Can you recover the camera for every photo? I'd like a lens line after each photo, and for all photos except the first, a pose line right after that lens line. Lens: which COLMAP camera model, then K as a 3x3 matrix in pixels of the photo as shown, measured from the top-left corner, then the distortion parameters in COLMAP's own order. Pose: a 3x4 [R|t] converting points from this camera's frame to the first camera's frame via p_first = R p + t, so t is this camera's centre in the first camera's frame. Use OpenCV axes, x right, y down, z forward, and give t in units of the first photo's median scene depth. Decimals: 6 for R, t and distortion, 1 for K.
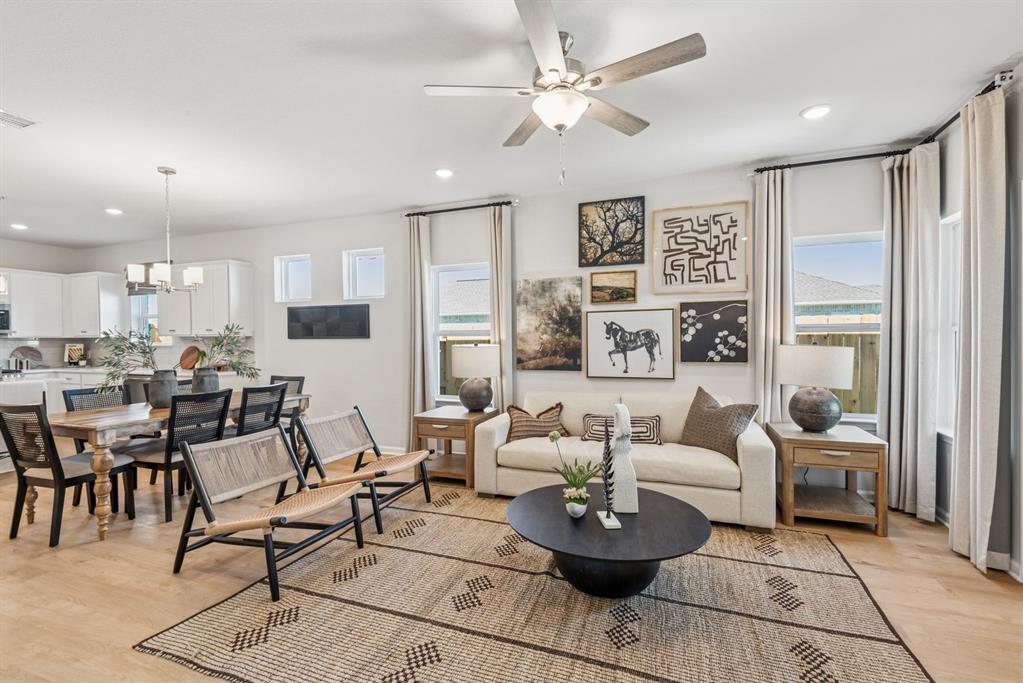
lens RADIAL K [[463.2, 0, 509.0], [0, 463.2, 343.2], [0, 0, 1]] dist [0.000817, -0.000203]
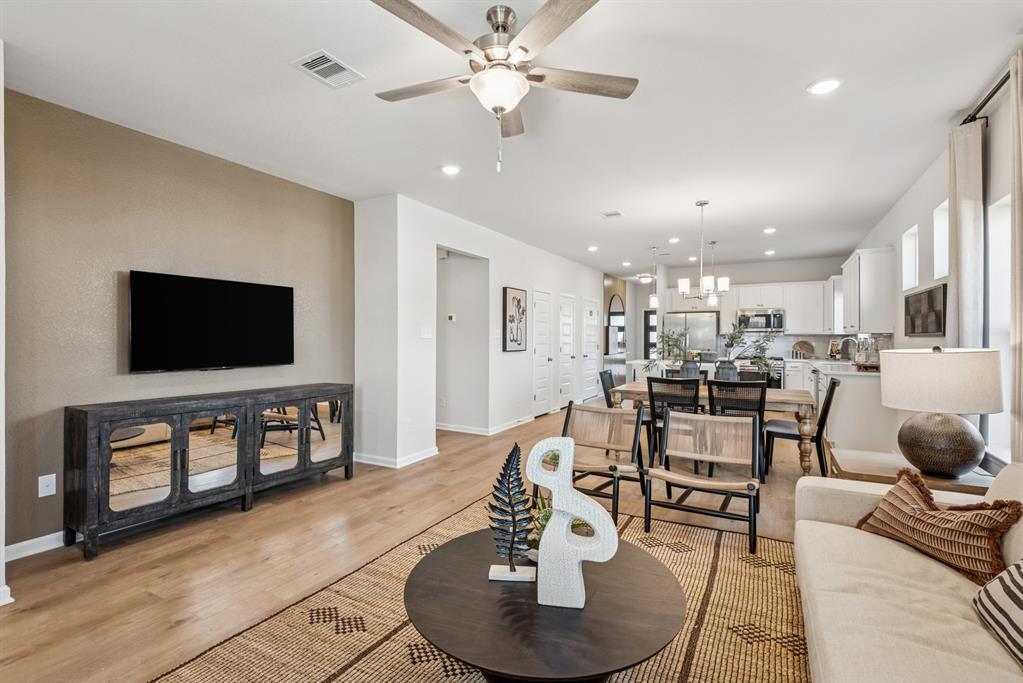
lens RADIAL K [[463.2, 0, 507.8], [0, 463.2, 338.0], [0, 0, 1]] dist [0.000817, -0.000203]
pose [[-0.153179, 0.008789, -0.988159, 0.423684], [-0.010457, 0.999890, 0.010515, -0.008116], [0.988143, 0.011944, -0.153070, 0.479805]]
